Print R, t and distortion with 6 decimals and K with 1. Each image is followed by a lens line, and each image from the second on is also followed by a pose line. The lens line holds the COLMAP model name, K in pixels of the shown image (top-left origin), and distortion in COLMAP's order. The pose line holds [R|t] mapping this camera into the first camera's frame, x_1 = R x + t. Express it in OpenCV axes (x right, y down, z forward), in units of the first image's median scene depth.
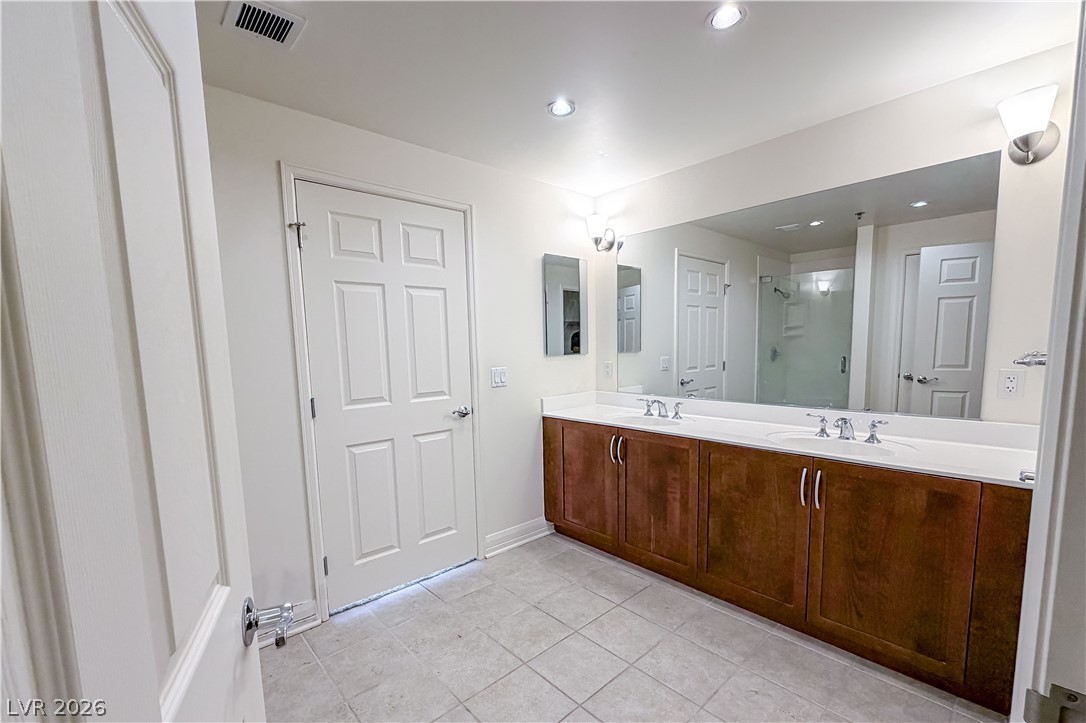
lens RADIAL K [[469.2, 0, 547.2], [0, 469.2, 358.5], [0, 0, 1]] dist [-0.000345, 0.000060]
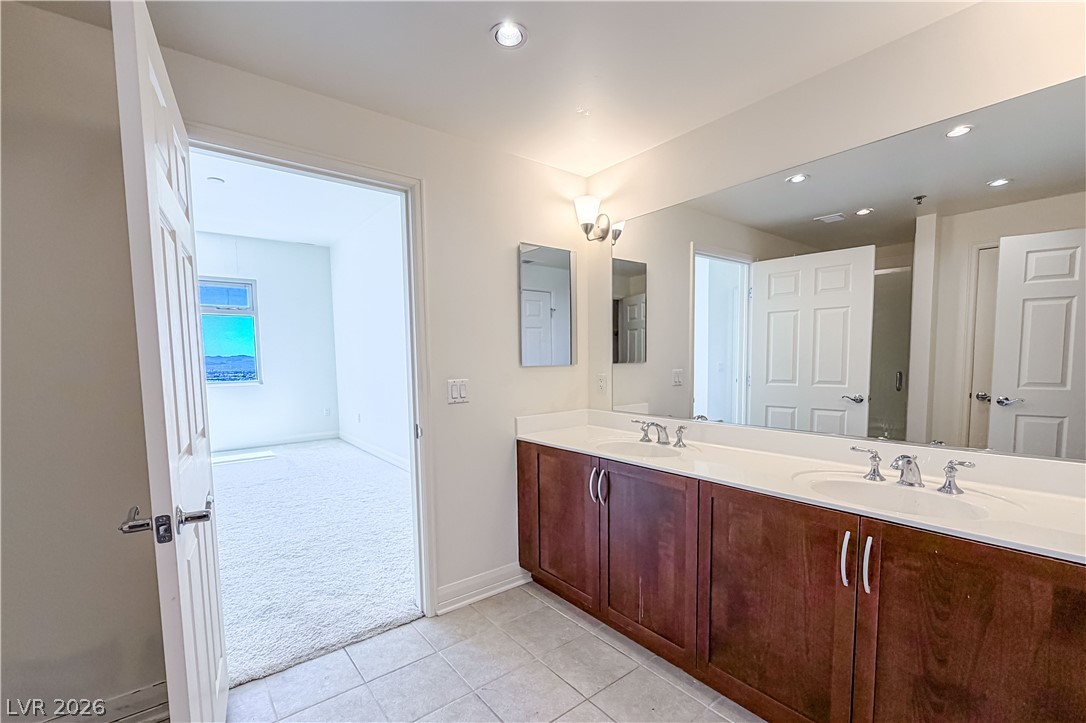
lens RADIAL K [[475.5, 0, 543.0], [0, 475.5, 361.5], [0, 0, 1]] dist [-0.000083, -0.000247]
pose [[0.997087, 0.007940, -0.075852, 0.109140], [-0.009689, 0.999695, -0.022711, 0.005716], [0.075648, 0.023380, 0.996860, 0.187083]]
